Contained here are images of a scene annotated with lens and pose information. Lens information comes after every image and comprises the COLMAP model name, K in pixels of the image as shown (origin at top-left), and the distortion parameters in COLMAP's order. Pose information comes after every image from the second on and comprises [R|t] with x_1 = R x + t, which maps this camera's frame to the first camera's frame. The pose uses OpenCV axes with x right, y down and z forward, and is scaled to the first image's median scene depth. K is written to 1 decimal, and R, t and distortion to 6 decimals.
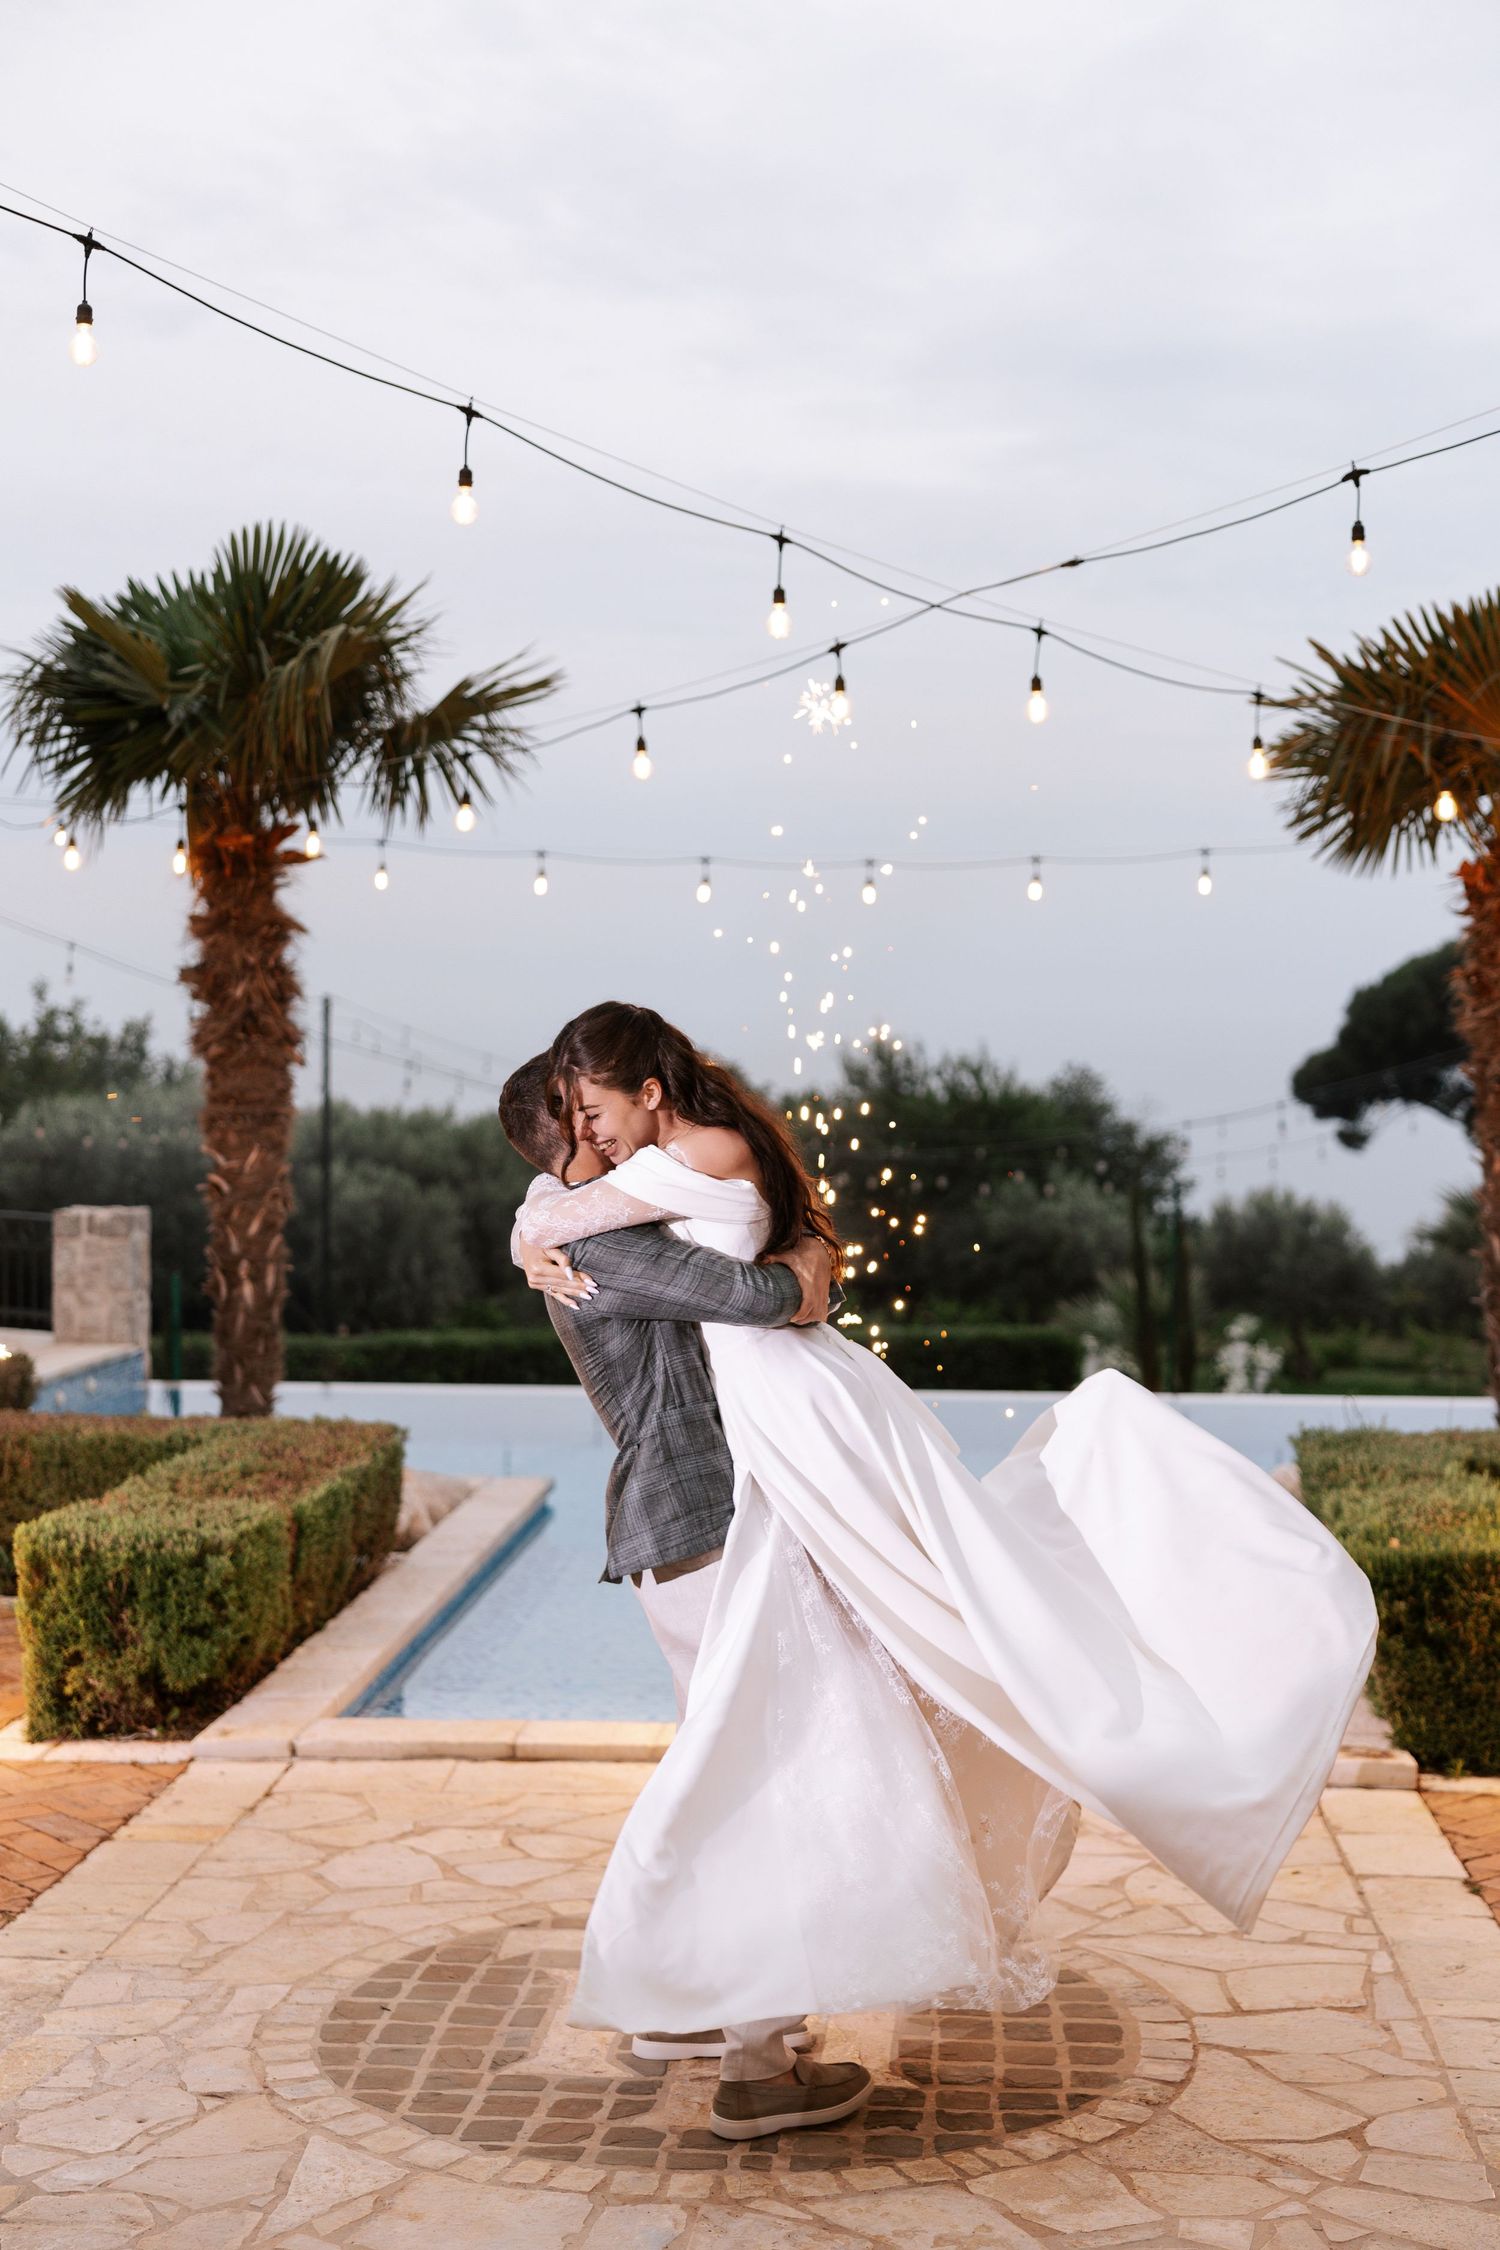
lens RADIAL K [[2985.2, 0, 755.9], [0, 2985.2, 1132.3], [0, 0, 1]] dist [0.002234, 0.000000]
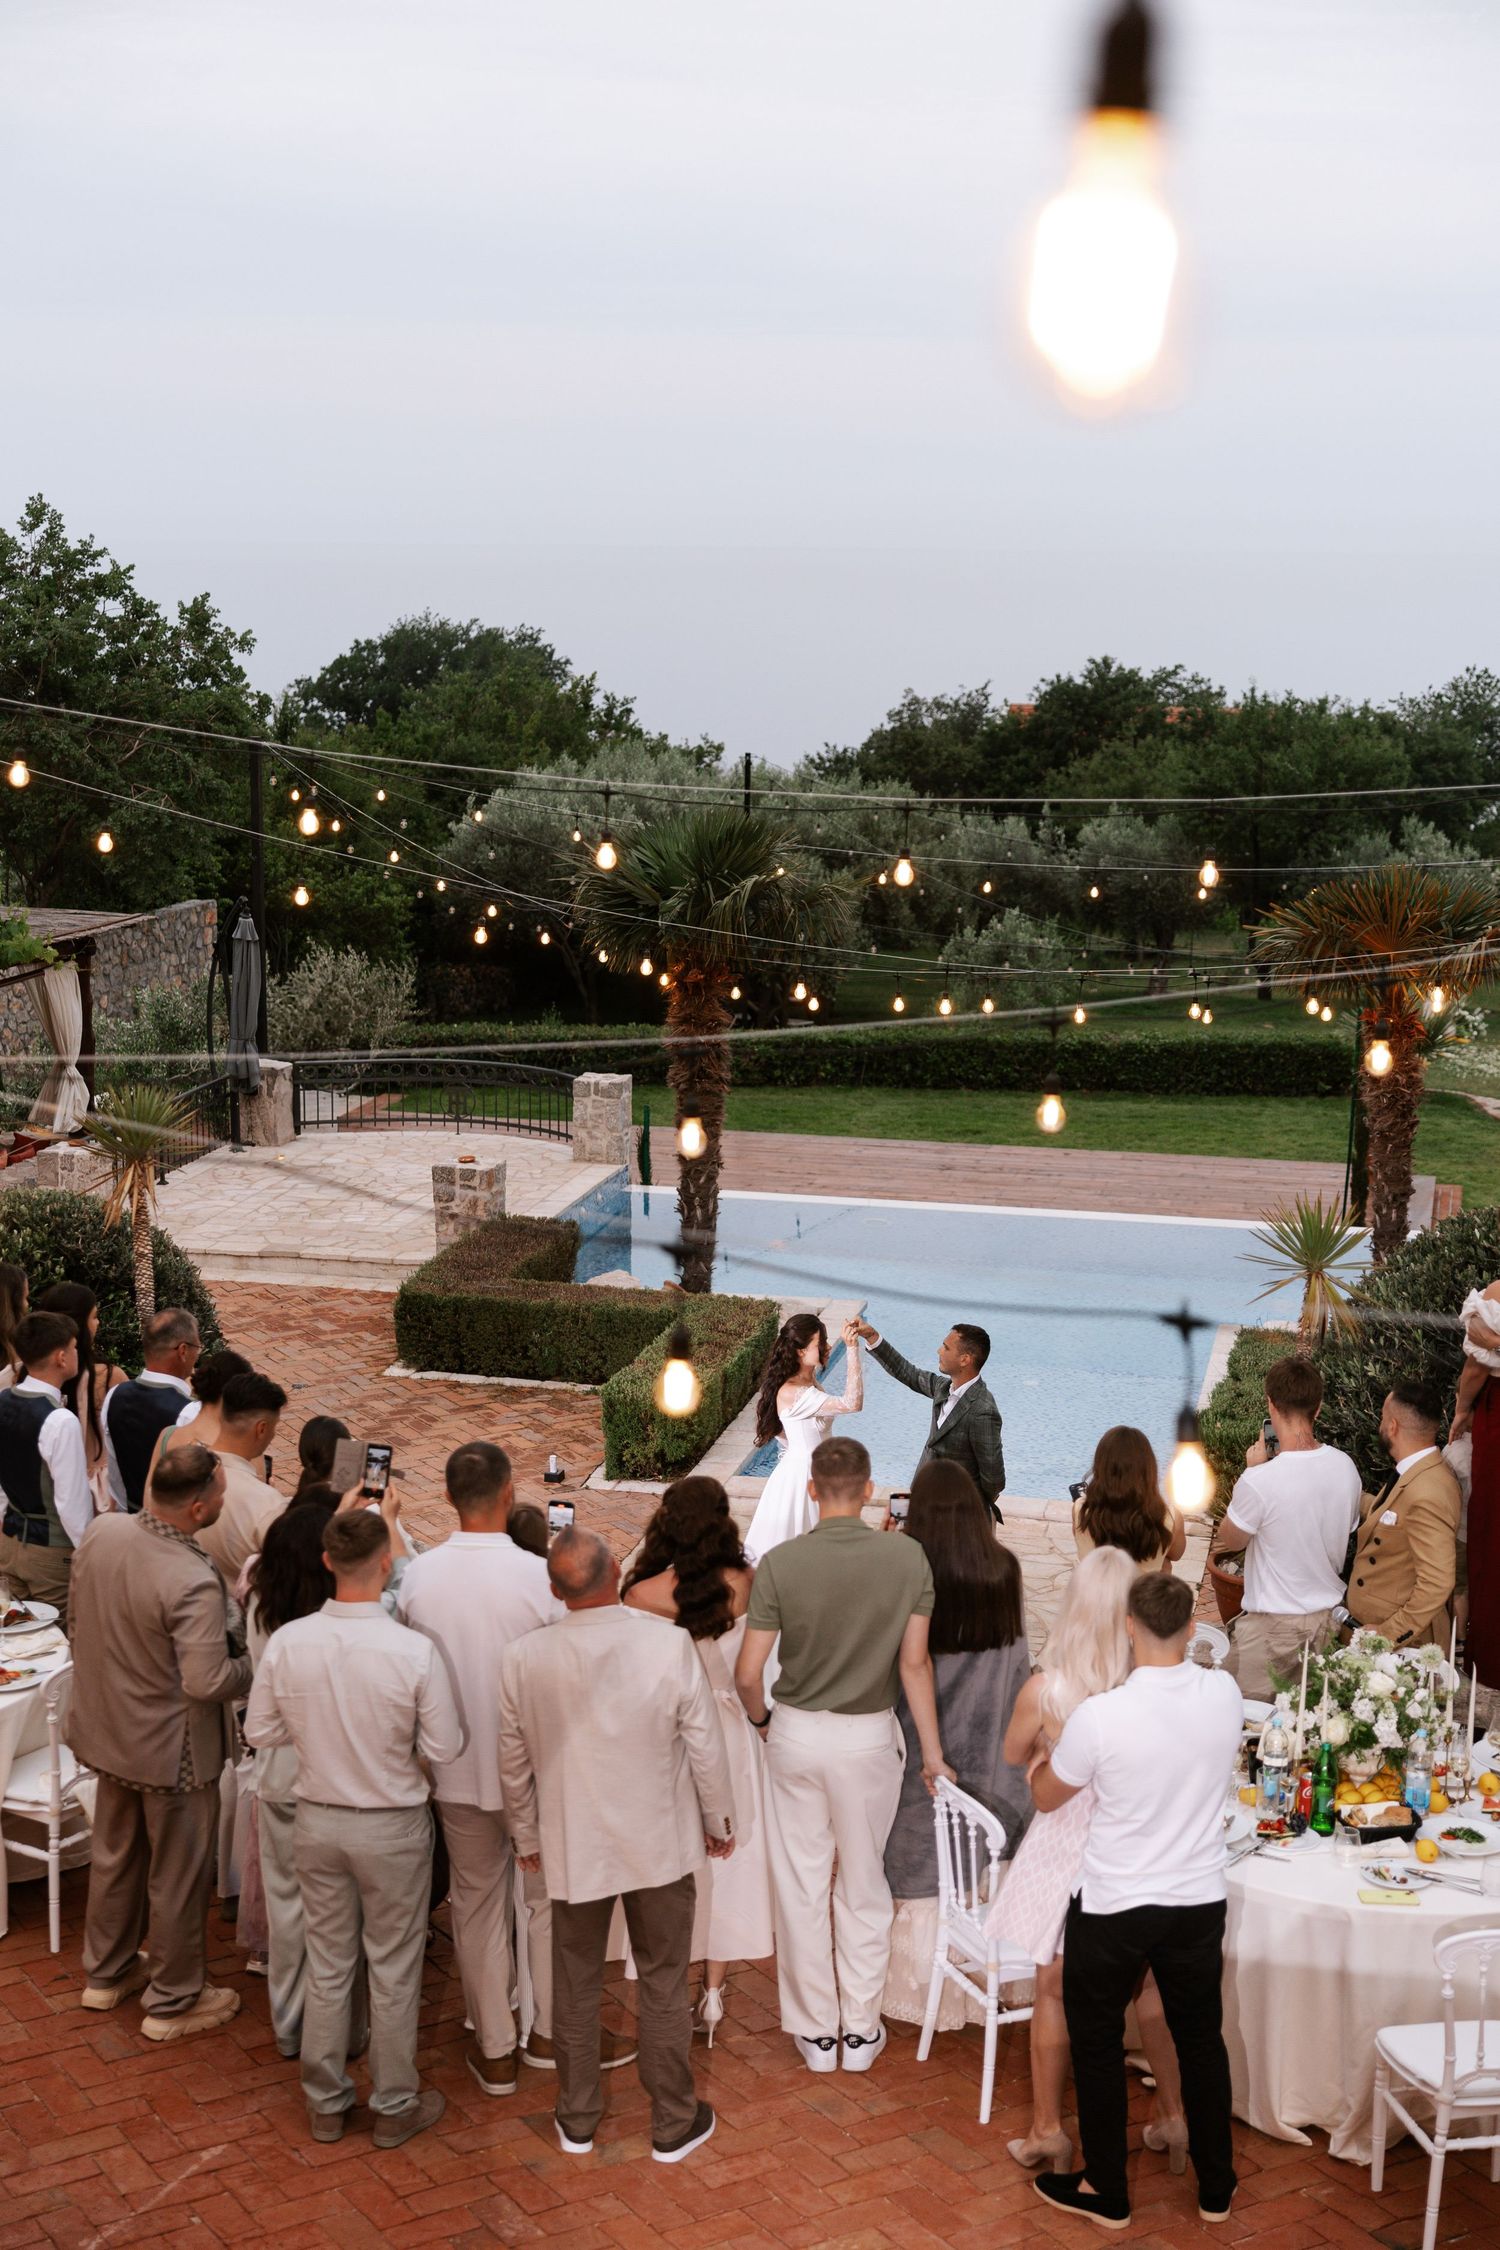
lens RADIAL K [[3222.6, 0, 752.0], [0, 3222.6, 1117.8], [0, 0, 1]] dist [0.031389, 0.000000]
pose [[0.989717, 0.034406, -0.138841, 0.153560], [-0.011195, 0.986296, 0.164606, -0.370167], [0.142602, -0.161359, 0.976539, -1.043246]]
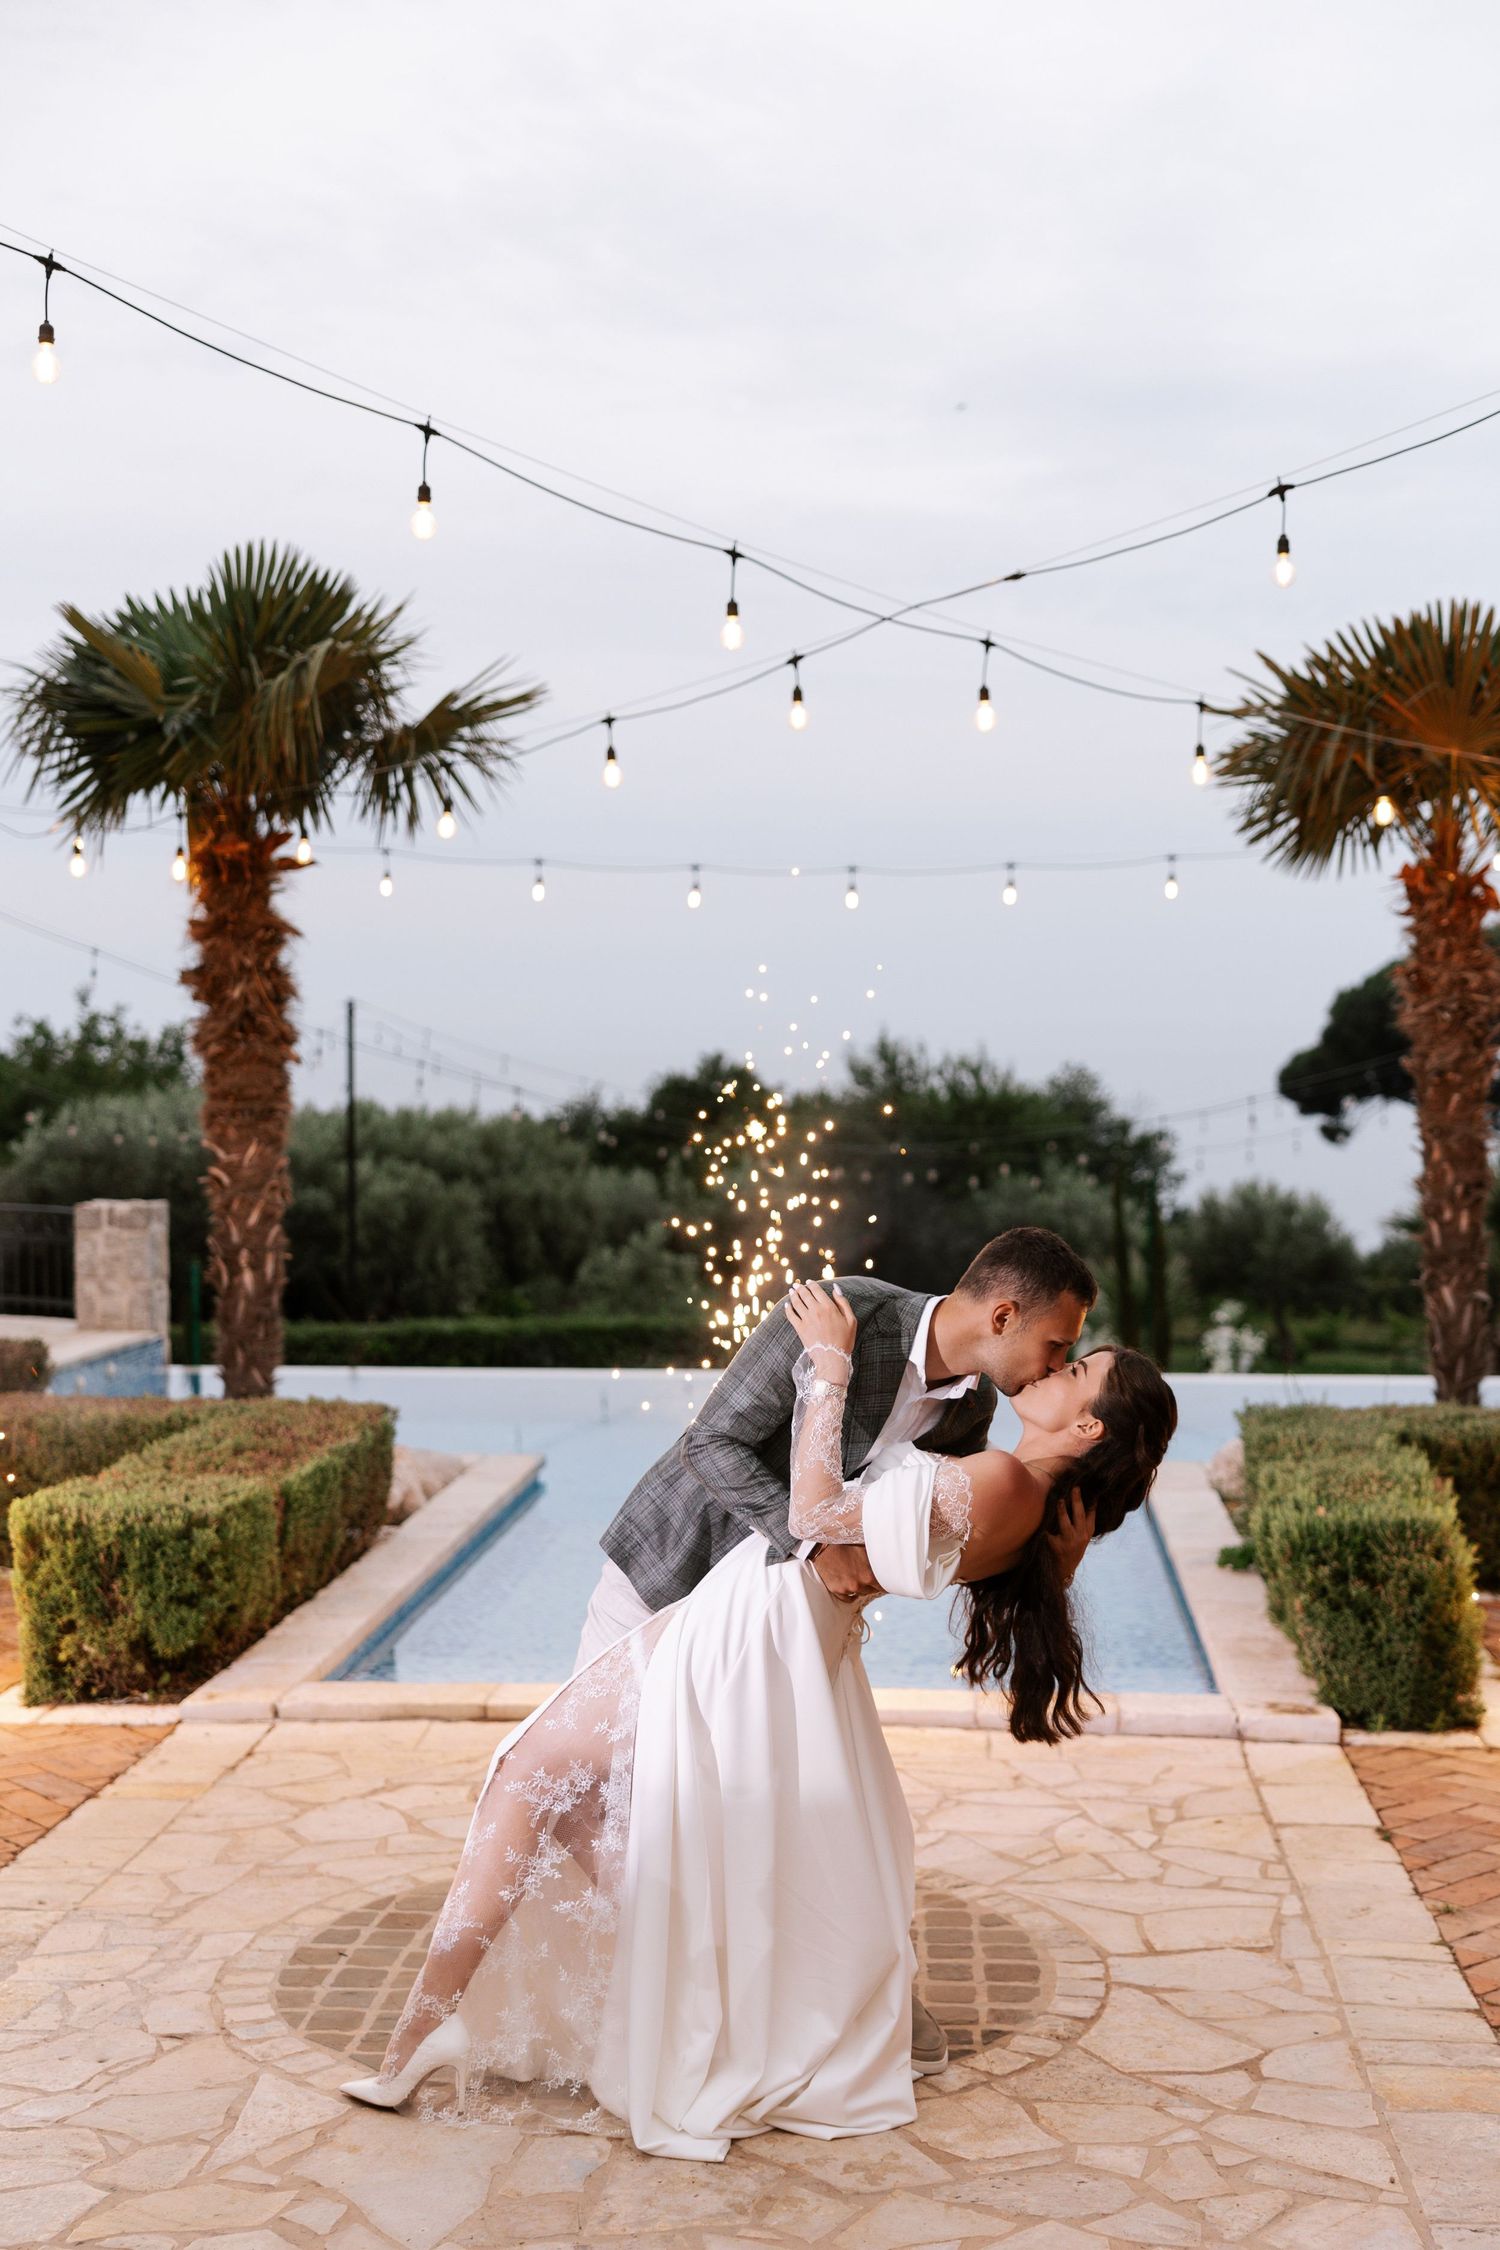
lens RADIAL K [[2835.0, 0, 799.0], [0, 2835.0, 1215.7], [0, 0, 1]] dist [0.011827, 0.000000]
pose [[0.999960, -0.003889, 0.008009, 0.017148], [0.003646, 0.999539, 0.030149, 0.001858], [-0.008123, -0.030119, 0.999513, 0.002797]]
